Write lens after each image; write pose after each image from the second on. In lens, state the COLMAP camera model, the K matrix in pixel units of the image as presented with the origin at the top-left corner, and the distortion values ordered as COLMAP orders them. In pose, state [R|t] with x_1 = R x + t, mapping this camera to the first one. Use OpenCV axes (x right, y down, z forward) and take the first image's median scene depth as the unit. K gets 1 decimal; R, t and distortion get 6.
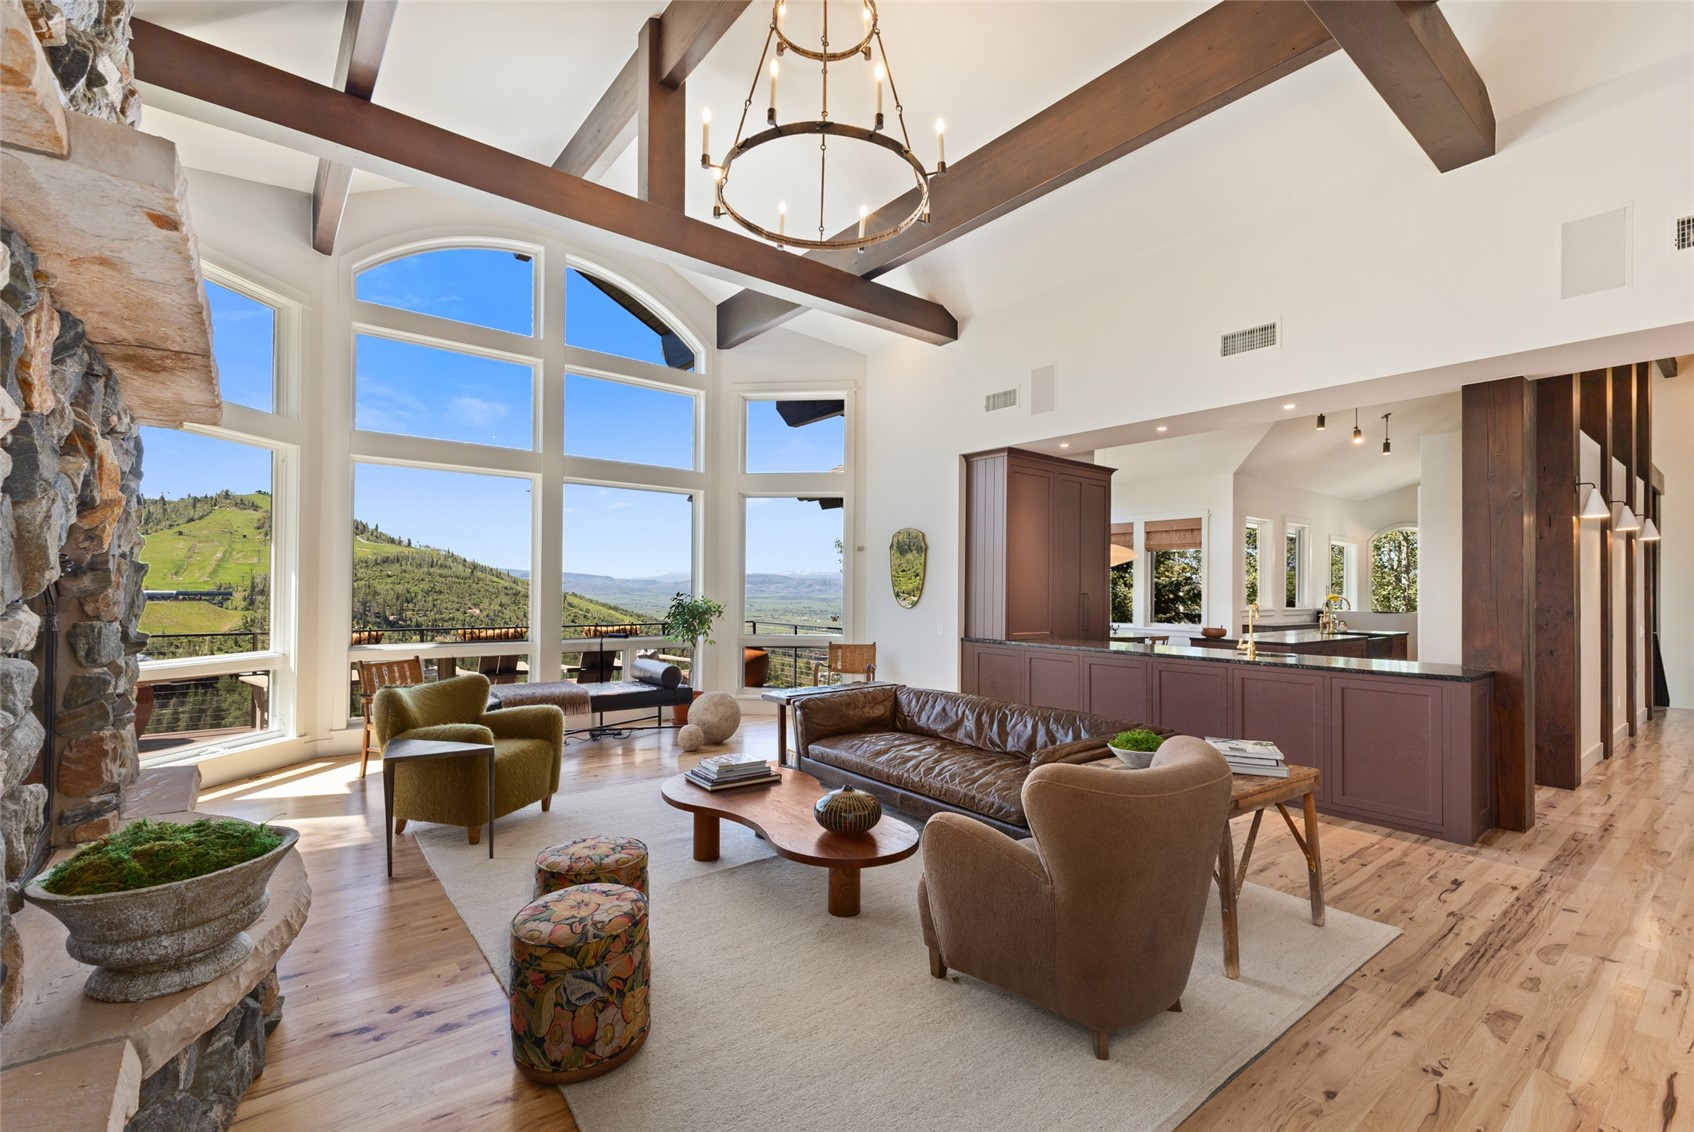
lens RADIAL K [[741.3, 0, 843.4], [0, 741.3, 579.3], [0, 0, 1]] dist [0.013880, -0.000045]
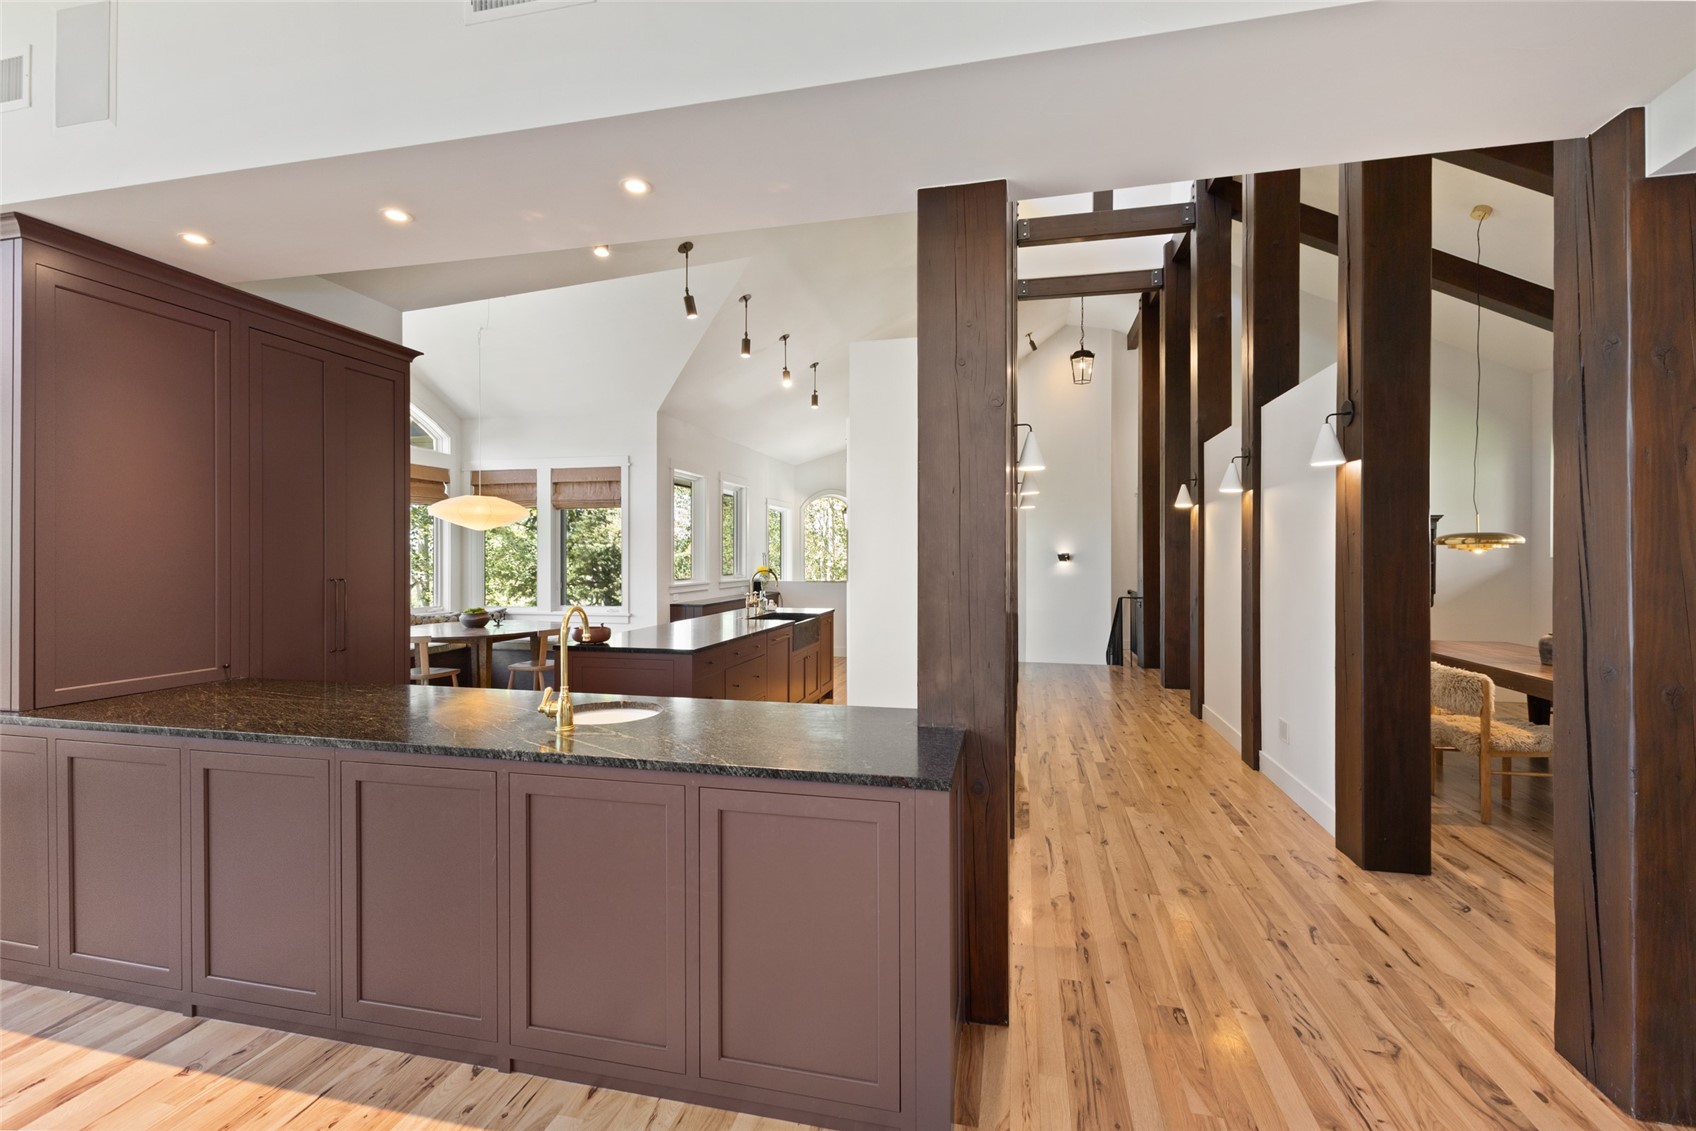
lens RADIAL K [[731.9, 0, 851.6], [0, 731.9, 550.4], [0, 0, 1]] dist [0.014019, -0.006870]
pose [[0.781855, -0.007631, 0.623414, 0.202372], [0.001806, 0.999949, 0.009974, -0.003828], [-0.623458, -0.006673, 0.781828, 0.270058]]
